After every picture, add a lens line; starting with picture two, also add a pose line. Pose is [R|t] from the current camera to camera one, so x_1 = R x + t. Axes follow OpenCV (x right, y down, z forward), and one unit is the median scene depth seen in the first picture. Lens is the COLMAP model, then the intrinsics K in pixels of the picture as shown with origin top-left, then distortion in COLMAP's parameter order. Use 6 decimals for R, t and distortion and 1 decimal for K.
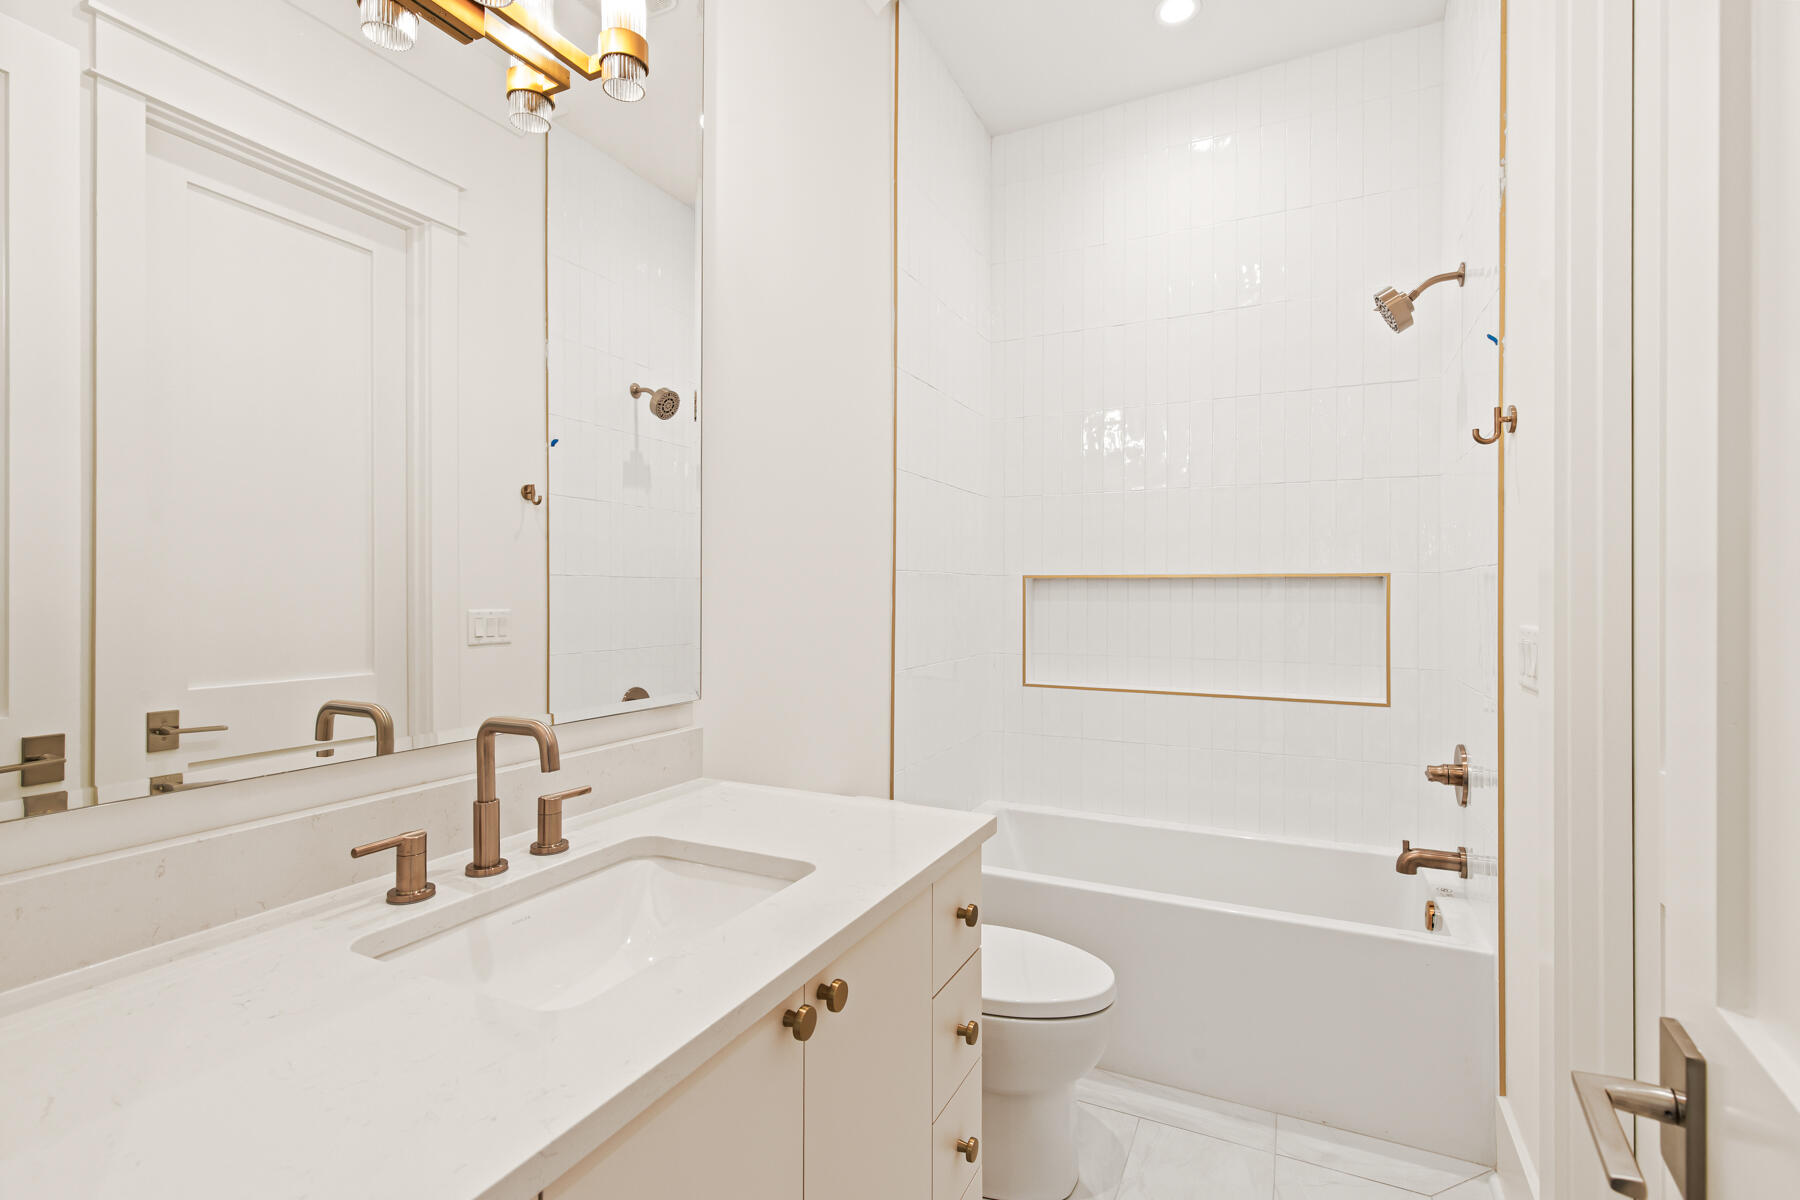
lens RADIAL K [[815.1, 0, 902.5], [0, 815.1, 598.4], [0, 0, 1]] dist [0.004923, -0.000159]
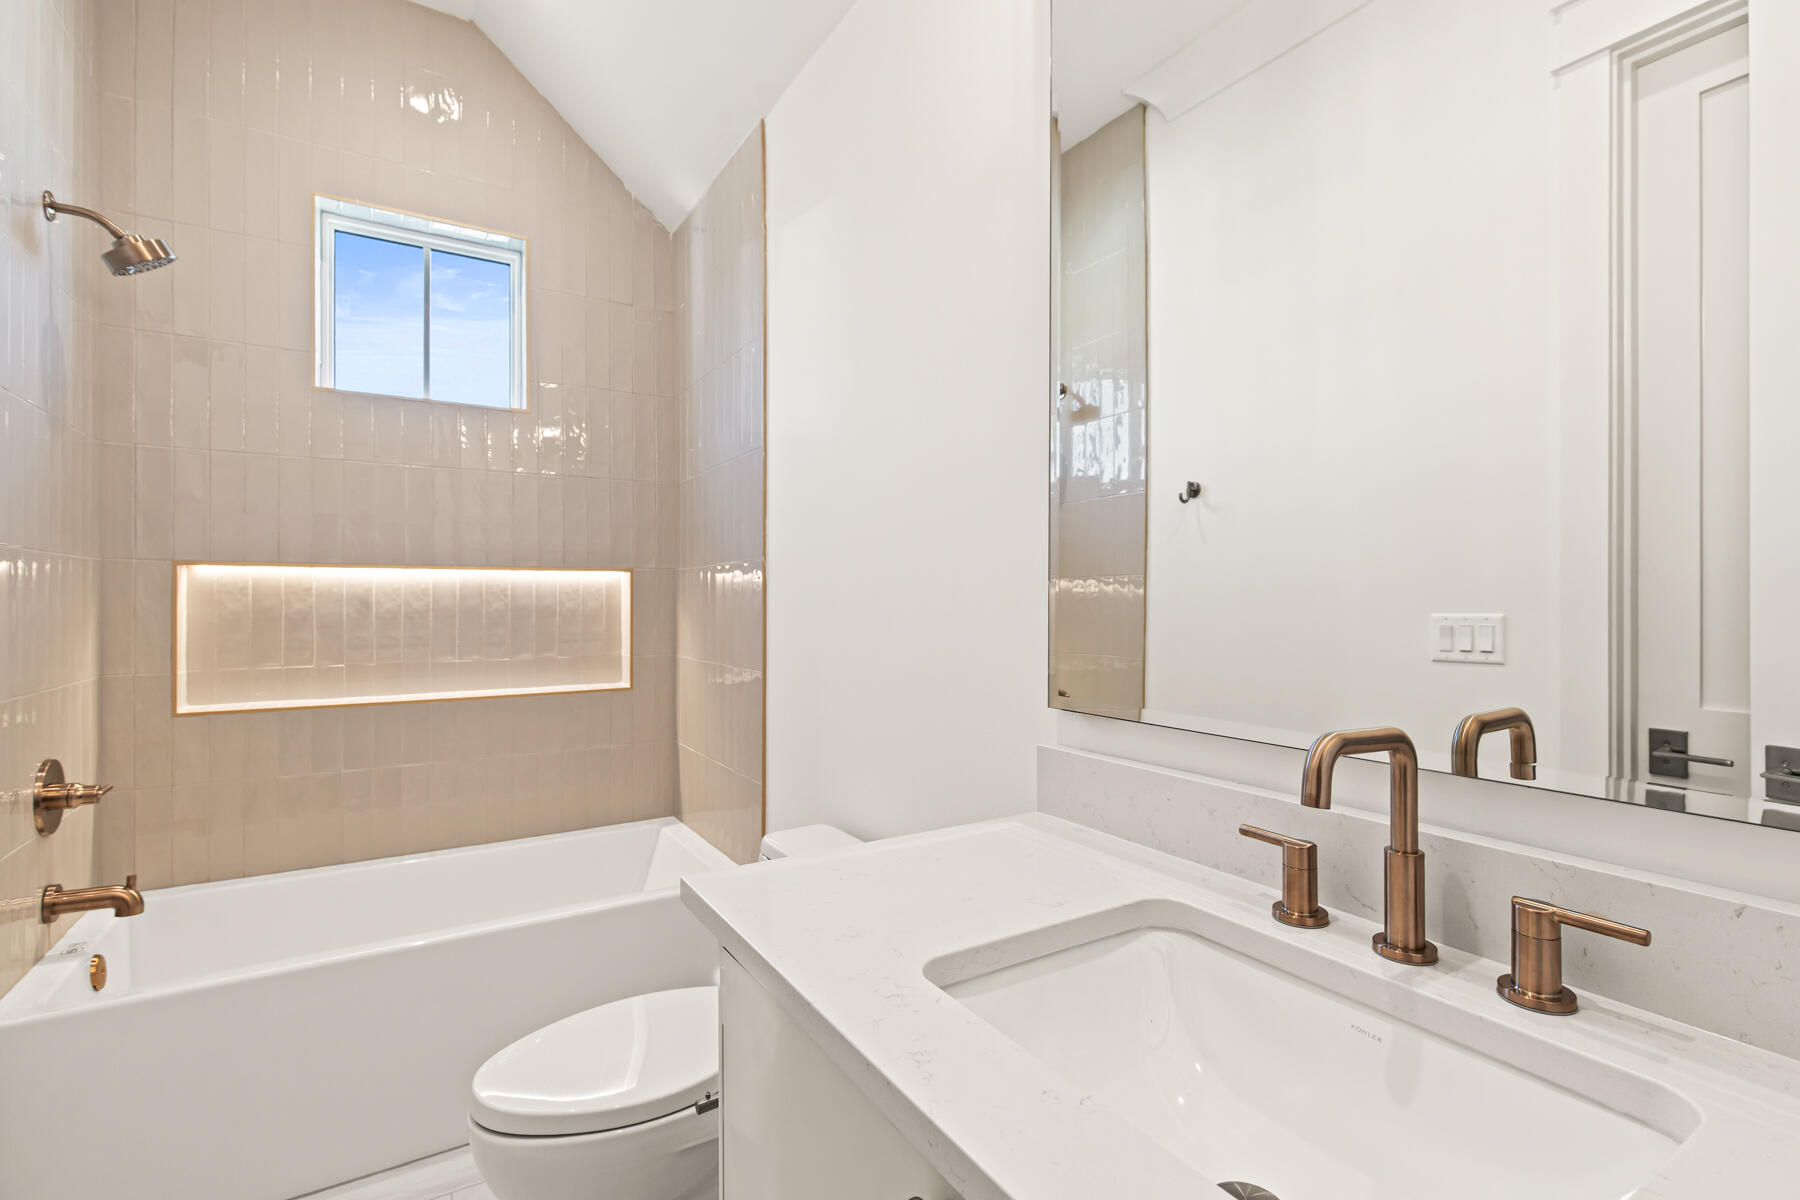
lens RADIAL K [[815.1, 0, 884.5], [0, 815.1, 601.1], [0, 0, 1]] dist [0.004923, -0.000159]
pose [[-0.523114, -0.006381, -0.852239, 0.379917], [-0.008747, 0.999960, -0.002118, 0.007721], [0.852218, 0.006346, -0.523149, 0.915597]]
